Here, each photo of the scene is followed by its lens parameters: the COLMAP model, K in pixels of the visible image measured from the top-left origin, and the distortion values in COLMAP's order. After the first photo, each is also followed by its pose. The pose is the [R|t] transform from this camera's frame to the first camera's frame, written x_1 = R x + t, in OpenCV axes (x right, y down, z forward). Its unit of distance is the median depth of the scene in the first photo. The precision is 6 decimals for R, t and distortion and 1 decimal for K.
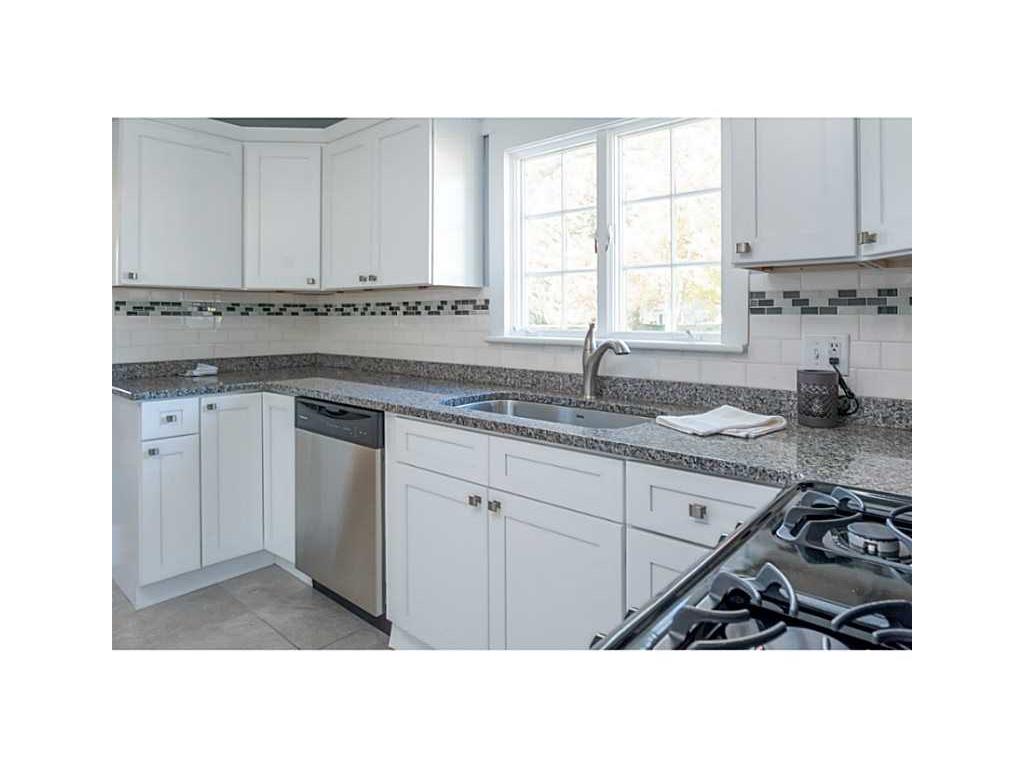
lens RADIAL K [[554.0, 0, 513.0], [0, 554.0, 314.0], [0, 0, 1]] dist [-0.022002, -0.000370]
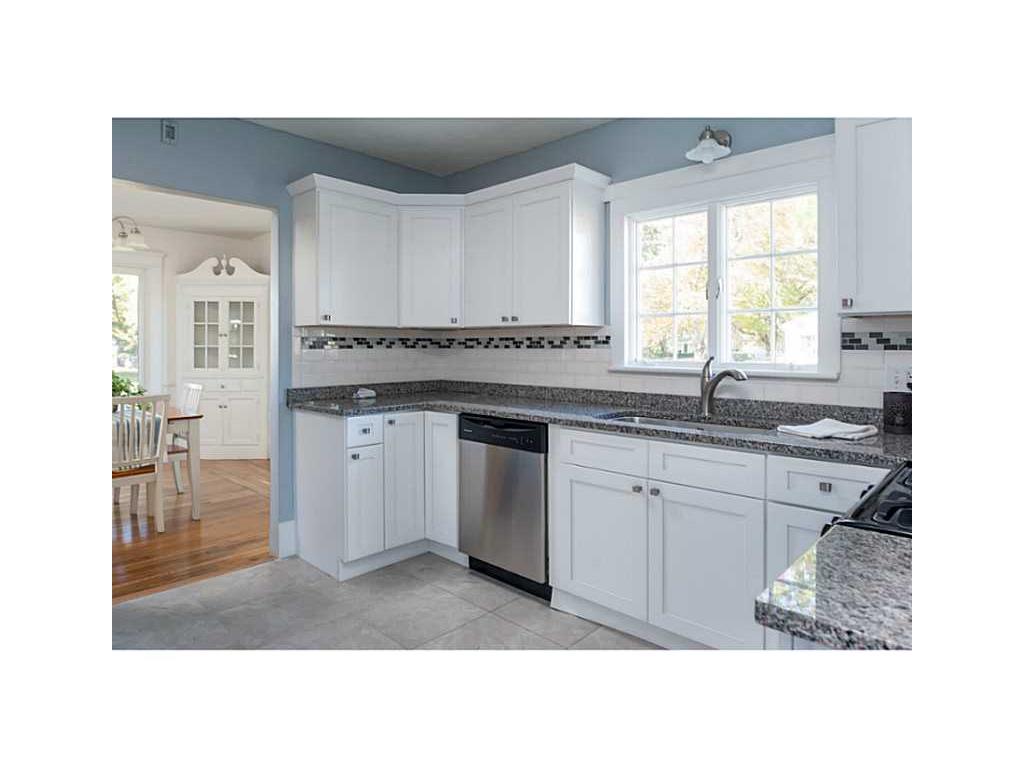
lens RADIAL K [[549.6, 0, 514.7], [0, 549.6, 344.8], [0, 0, 1]] dist [-0.024185, -0.000557]
pose [[0.999089, 0.000010, -0.042668, -0.217602], [0.000127, 0.999995, 0.003212, -0.011798], [0.042668, -0.003214, 0.999084, -0.240715]]
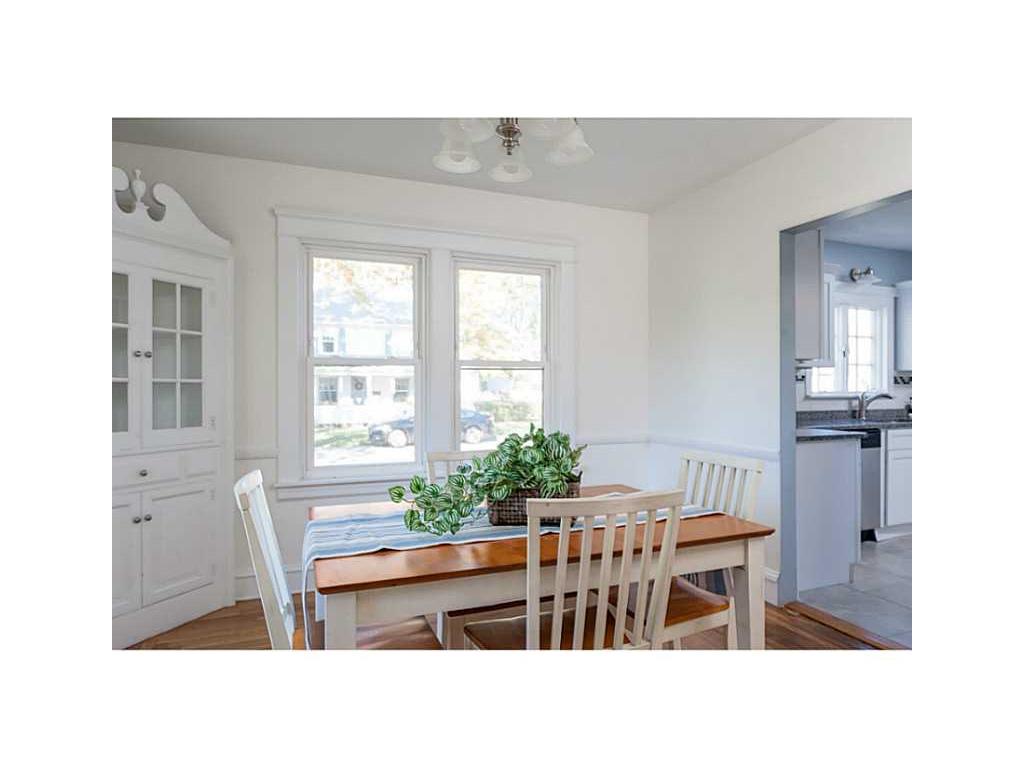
lens RADIAL K [[540.0, 0, 512.0], [0, 540.0, 384.0], [0, 0, 1]] dist [-0.028736, -0.000203]
pose [[0.475466, 0.006412, 0.879711, -2.292165], [-0.002195, 0.999979, -0.006103, 0.016313], [-0.879731, 0.000971, 0.475470, 1.086822]]
